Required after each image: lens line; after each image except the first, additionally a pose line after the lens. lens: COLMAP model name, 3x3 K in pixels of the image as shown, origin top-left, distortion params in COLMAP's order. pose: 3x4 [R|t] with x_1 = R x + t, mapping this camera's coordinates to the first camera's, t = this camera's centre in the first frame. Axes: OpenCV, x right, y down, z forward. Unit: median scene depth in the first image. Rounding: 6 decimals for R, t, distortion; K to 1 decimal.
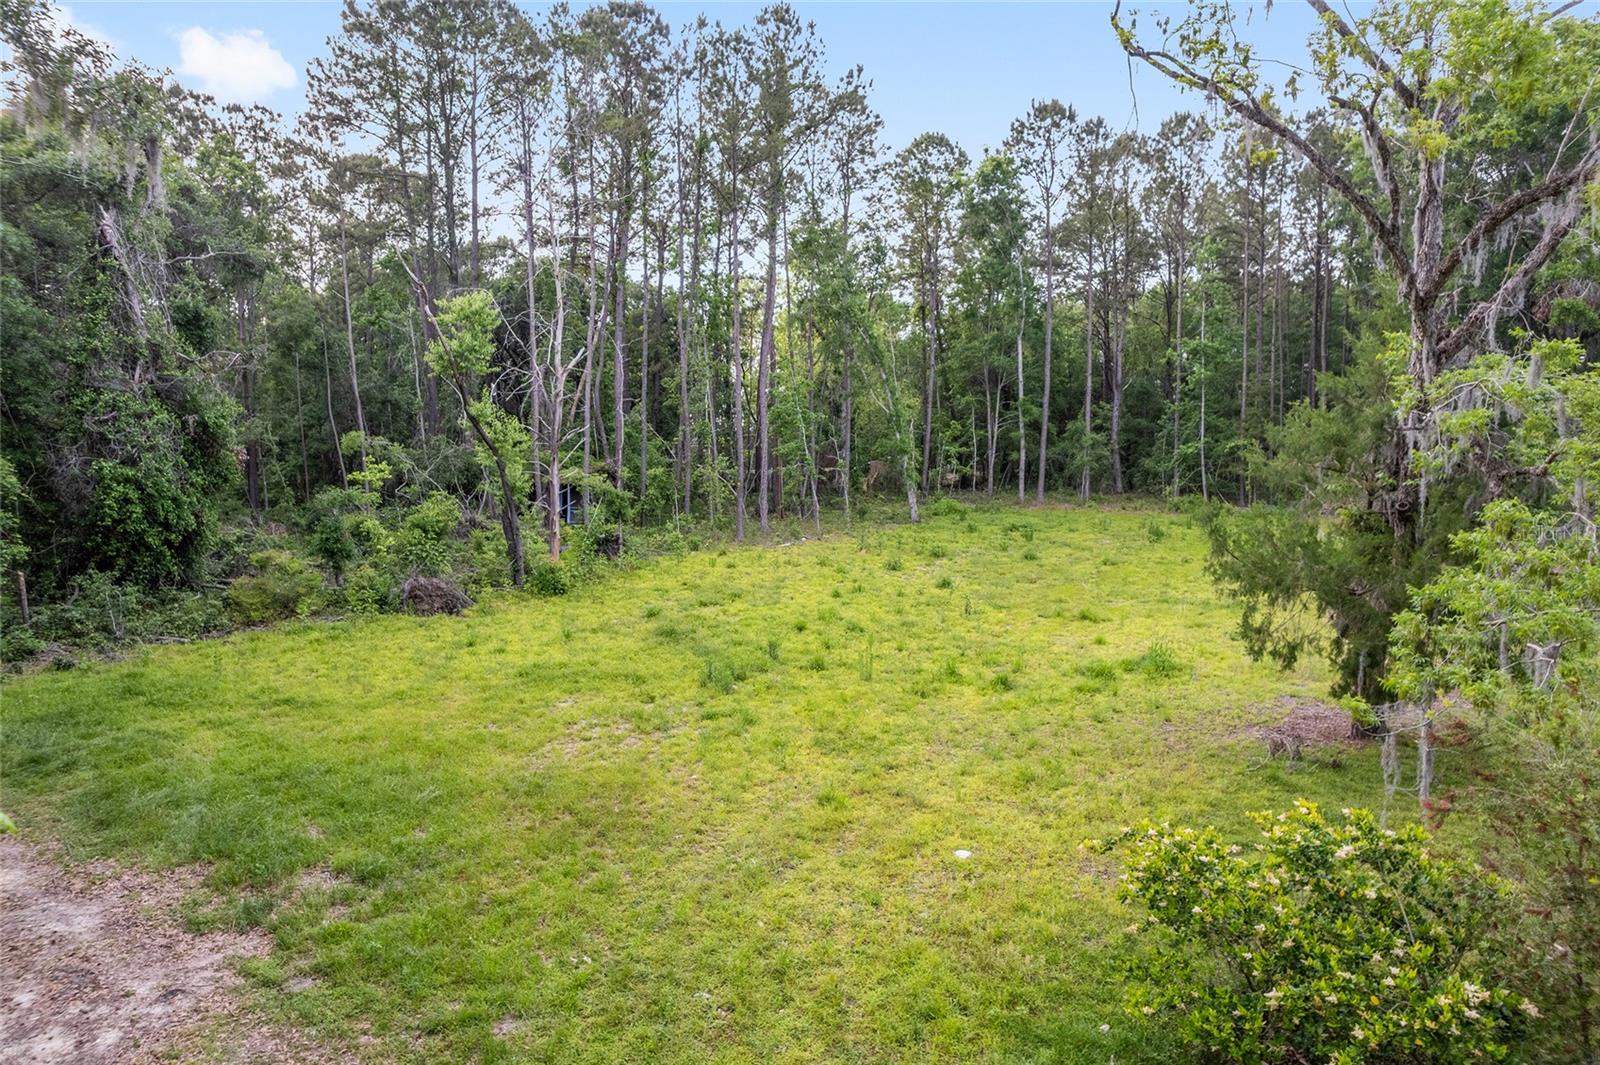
lens RADIAL K [[1024.5, 0, 806.4], [0, 1024.5, 554.4], [0, 0, 1]] dist [-0.078466, 0.065829]
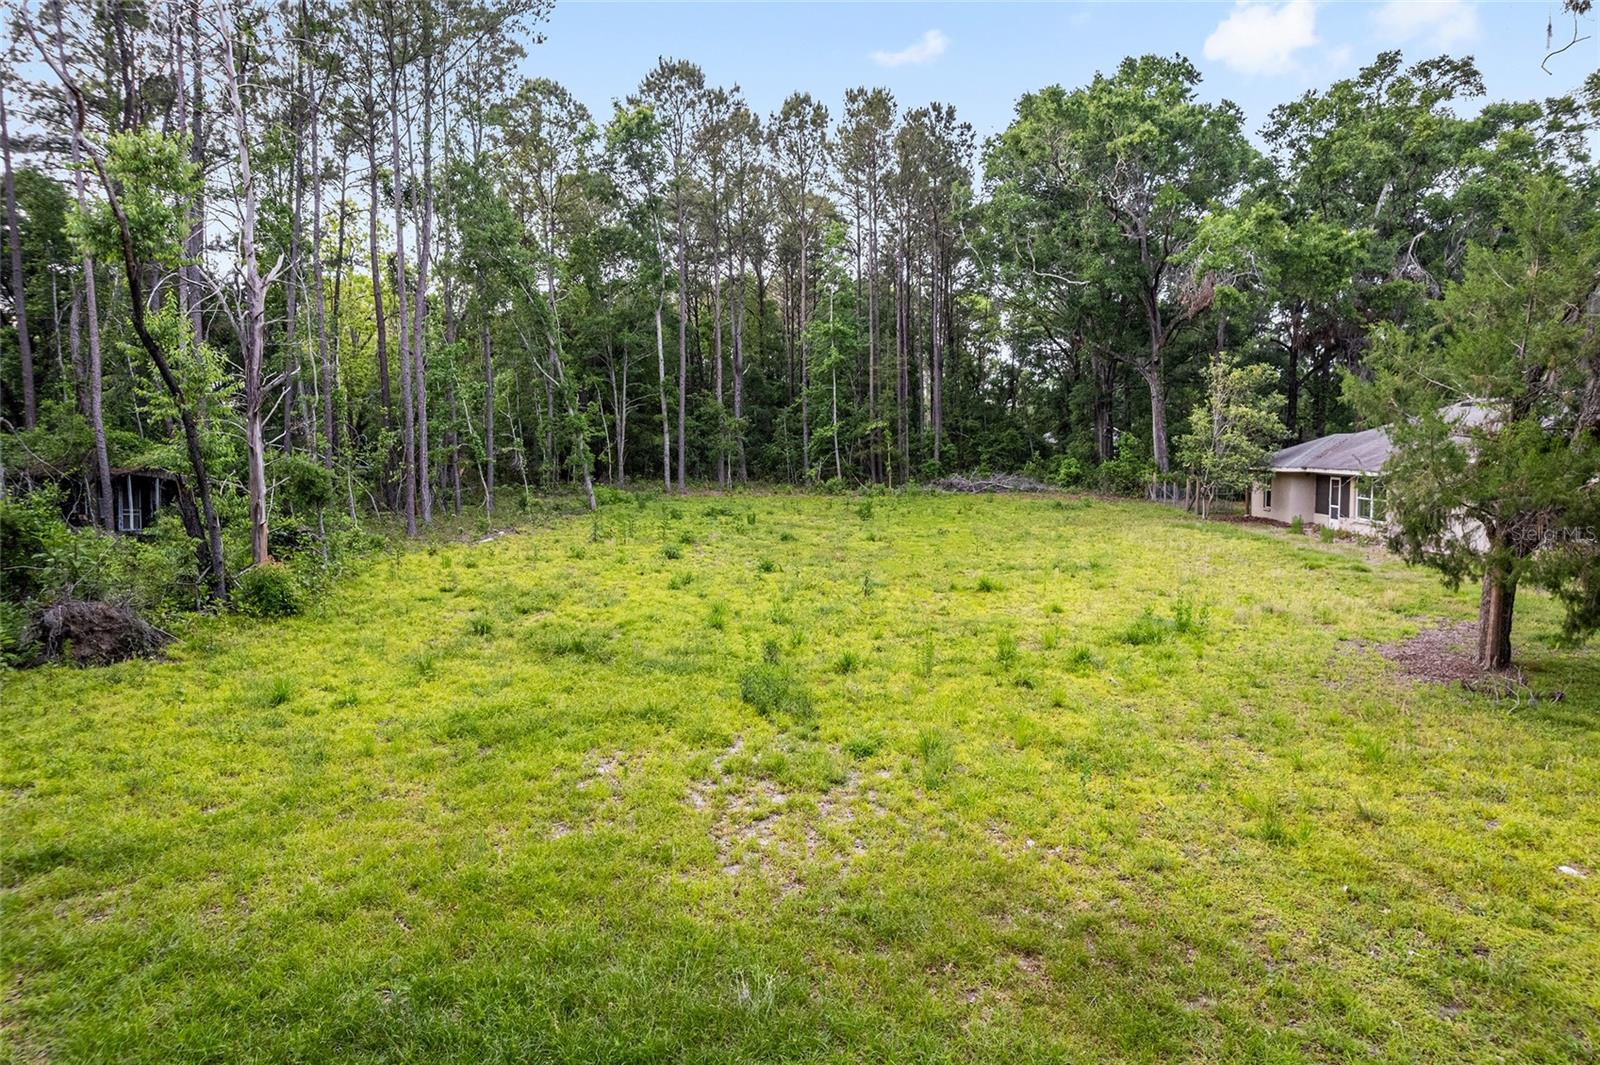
lens RADIAL K [[1024.5, 0, 806.4], [0, 1024.5, 554.4], [0, 0, 1]] dist [-0.078466, 0.065829]
pose [[0.878277, -0.055782, 0.474887, -0.123194], [0.058701, 0.998238, 0.008694, 0.006440], [-0.474535, 0.020240, 0.880004, 0.124225]]
